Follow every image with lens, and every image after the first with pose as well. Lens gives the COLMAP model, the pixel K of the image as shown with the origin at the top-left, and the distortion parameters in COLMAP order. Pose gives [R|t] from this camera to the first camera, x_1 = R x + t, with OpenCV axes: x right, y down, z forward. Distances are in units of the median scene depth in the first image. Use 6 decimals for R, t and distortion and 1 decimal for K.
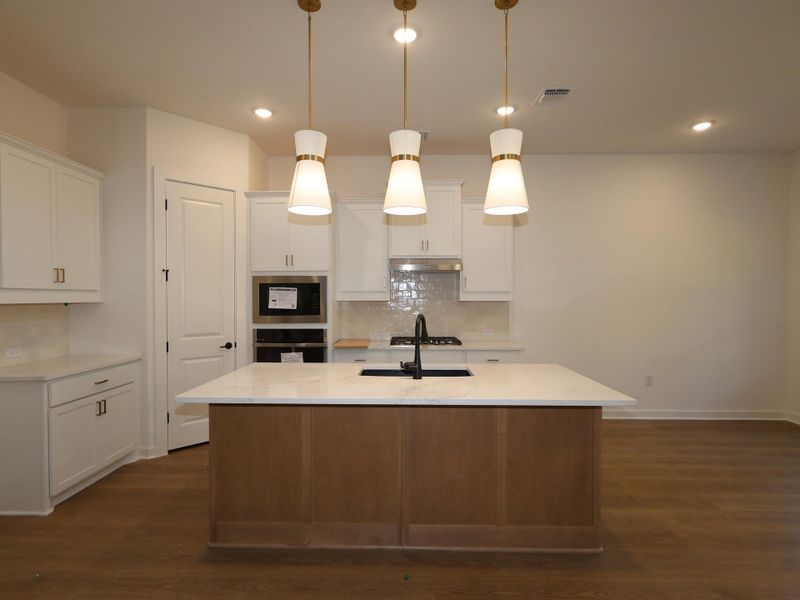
lens RADIAL K [[419.9, 0, 402.0], [0, 419.9, 296.8], [0, 0, 1]] dist [-0.006790, 0.002576]
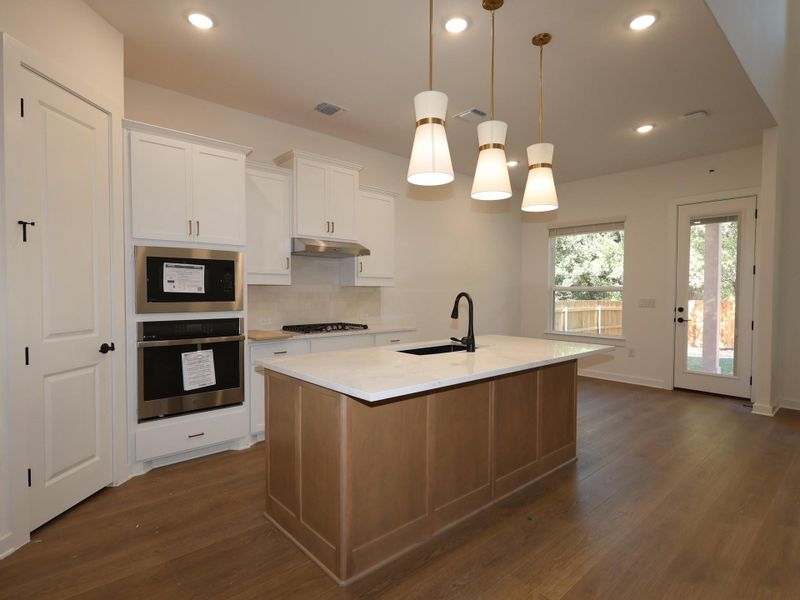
lens RADIAL K [[419.9, 0, 397.0], [0, 419.9, 300.7], [0, 0, 1]] dist [-0.006790, 0.002576]
pose [[0.739764, -0.012122, 0.672757, -0.502735], [-0.000425, 0.999829, 0.018482, 0.028798], [-0.672866, -0.013958, 0.739632, 0.203255]]
